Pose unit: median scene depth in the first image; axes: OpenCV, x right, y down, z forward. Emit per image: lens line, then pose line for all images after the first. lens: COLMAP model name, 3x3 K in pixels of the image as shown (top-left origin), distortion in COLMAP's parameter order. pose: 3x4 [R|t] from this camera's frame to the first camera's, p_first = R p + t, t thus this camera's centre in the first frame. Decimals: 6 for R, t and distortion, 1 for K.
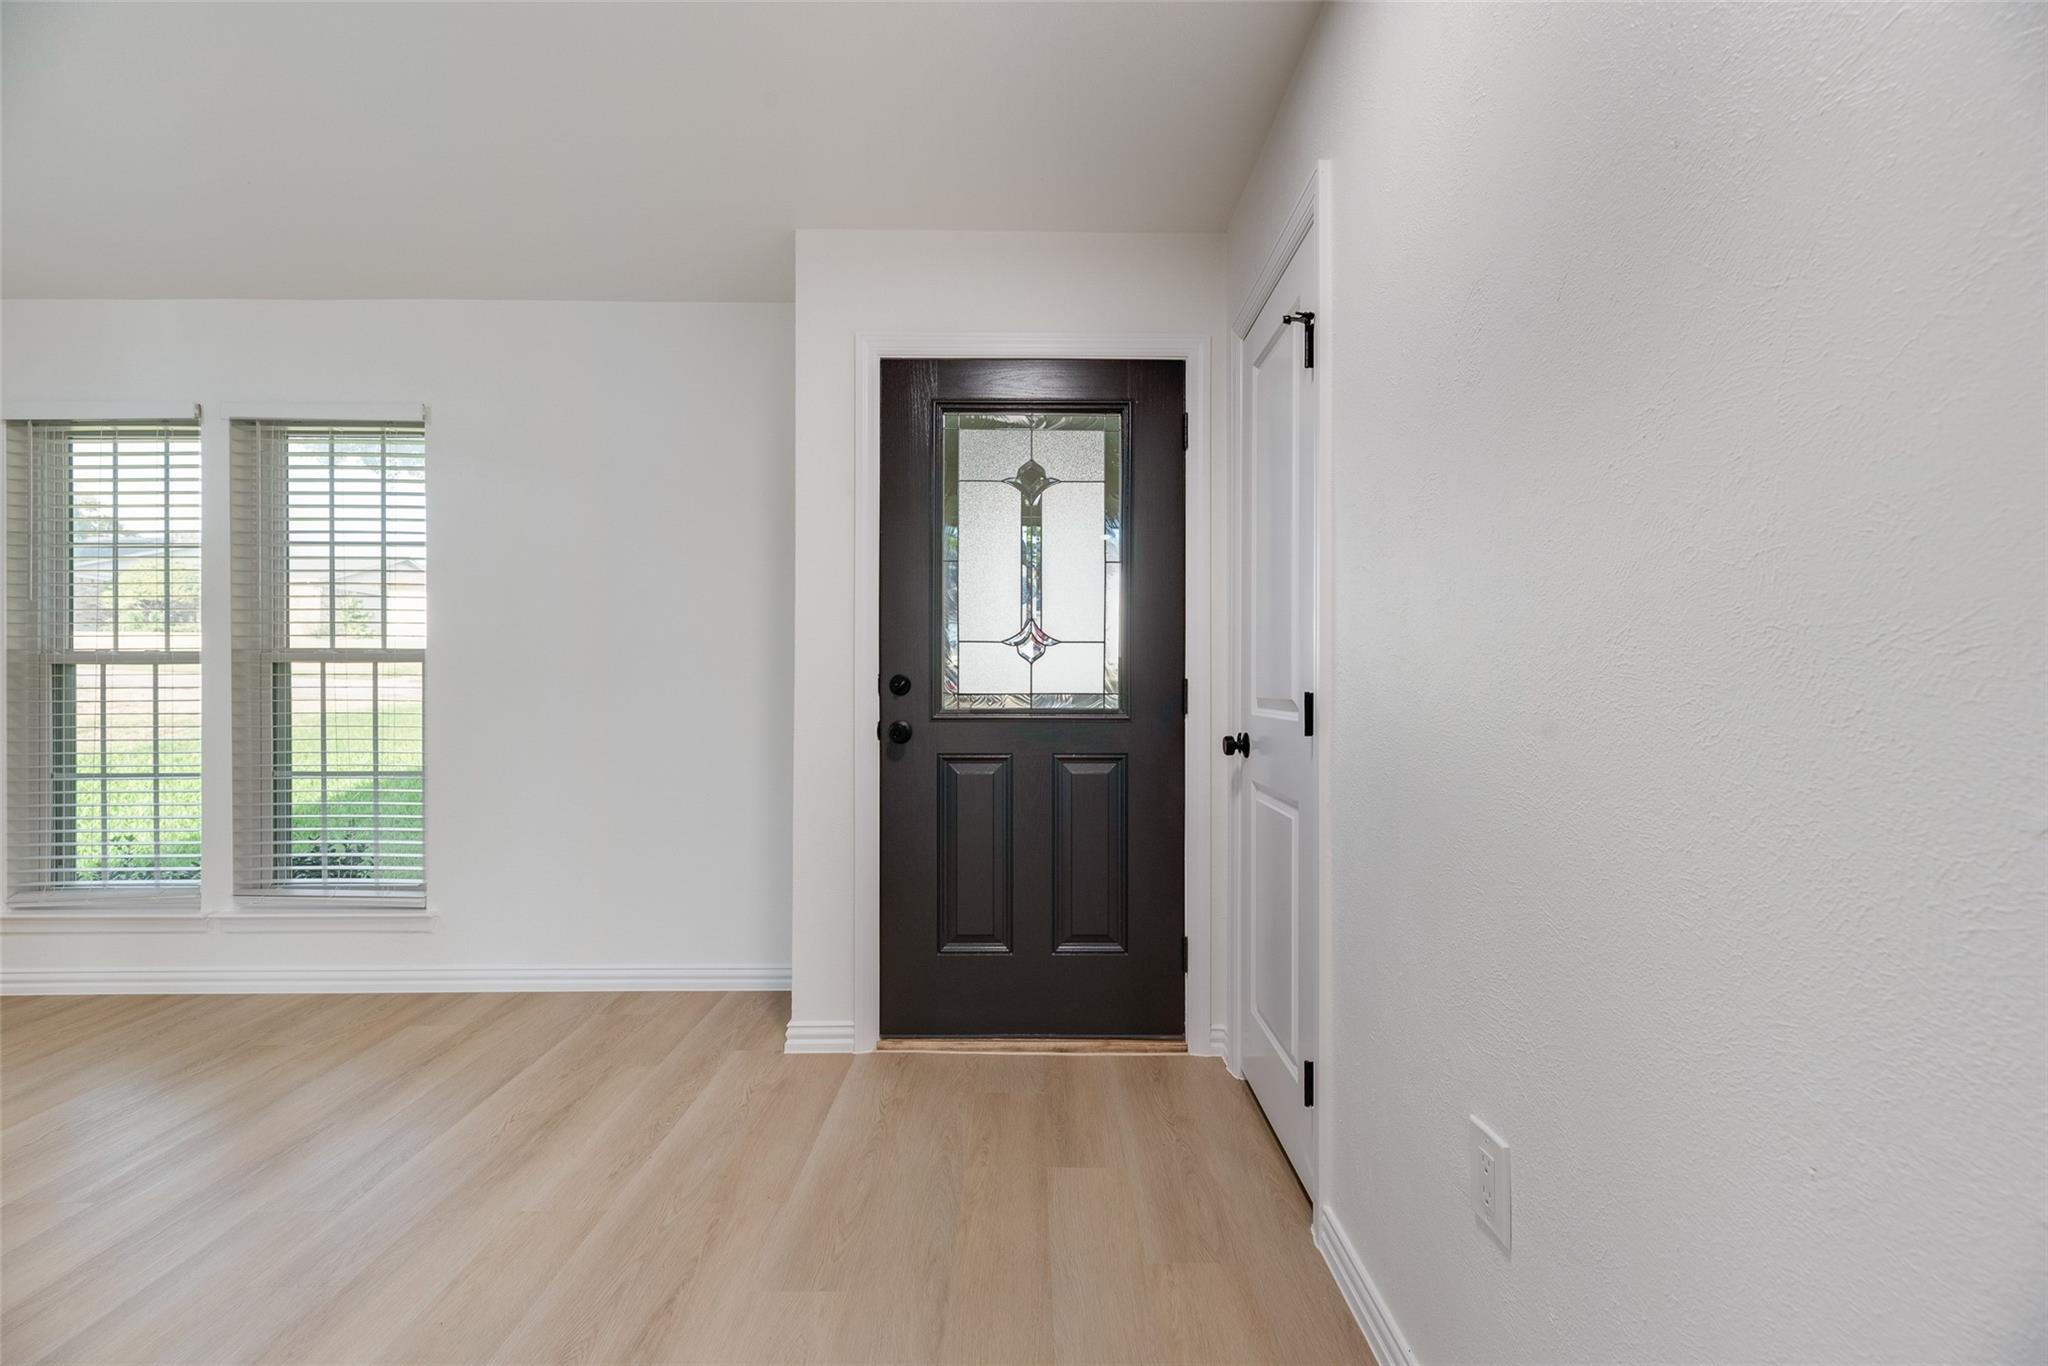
lens RADIAL K [[829.6, 0, 1026.4], [0, 829.6, 694.1], [0, 0, 1]] dist [0.000433, 0.000405]
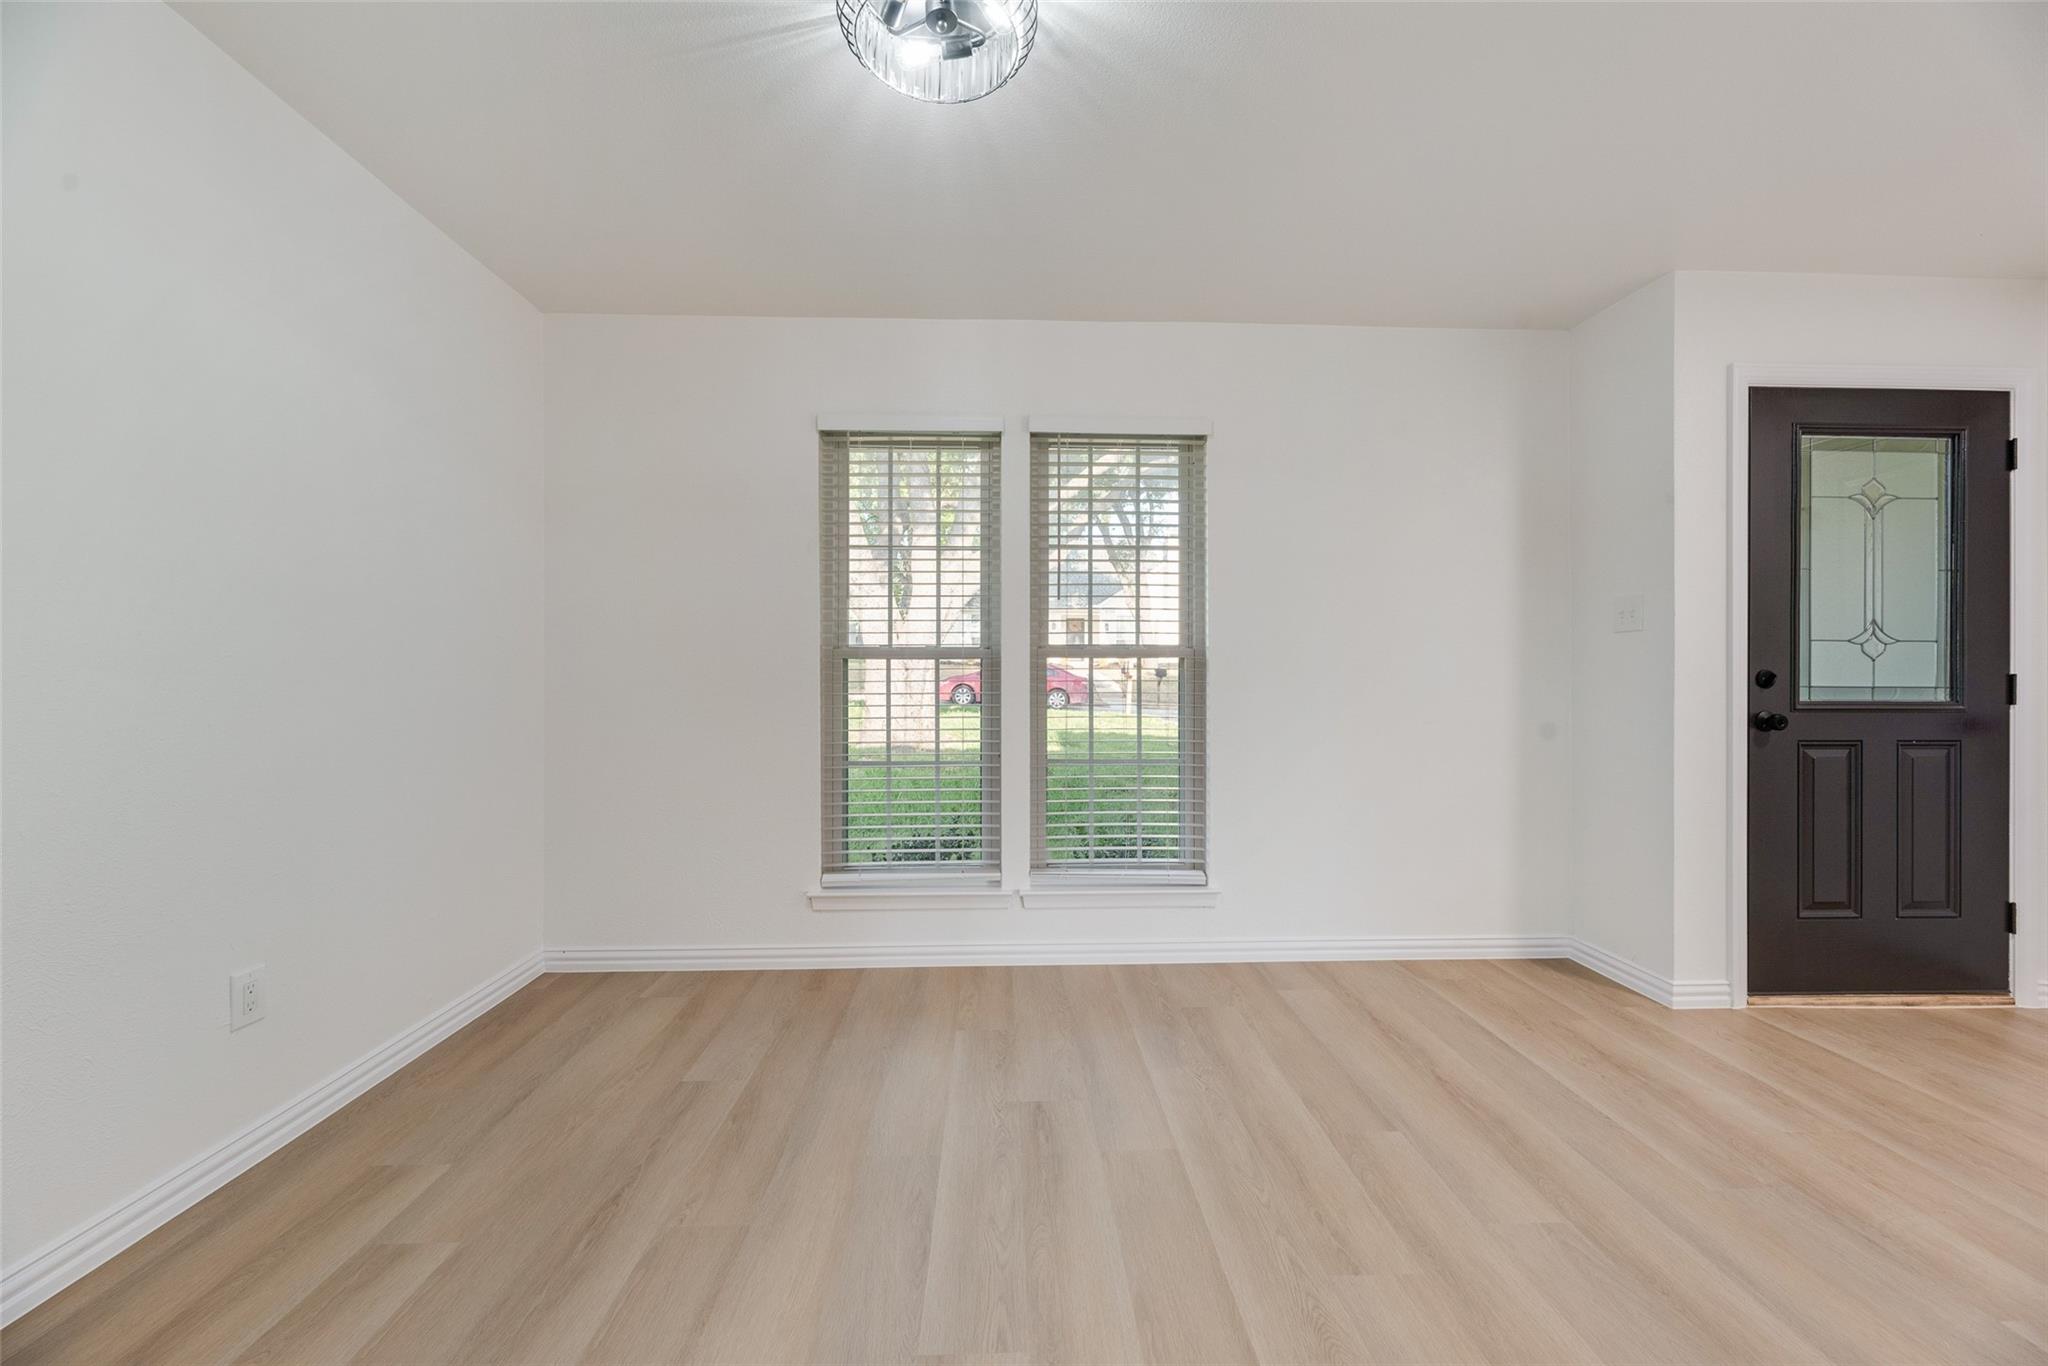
lens RADIAL K [[829.6, 0, 1026.4], [0, 829.6, 694.1], [0, 0, 1]] dist [0.000433, 0.000405]
pose [[0.999517, 0.000903, 0.031064, -1.170309], [-0.000962, 0.999998, 0.001898, 0.007871], [-0.031062, -0.001927, 0.999516, -0.086315]]
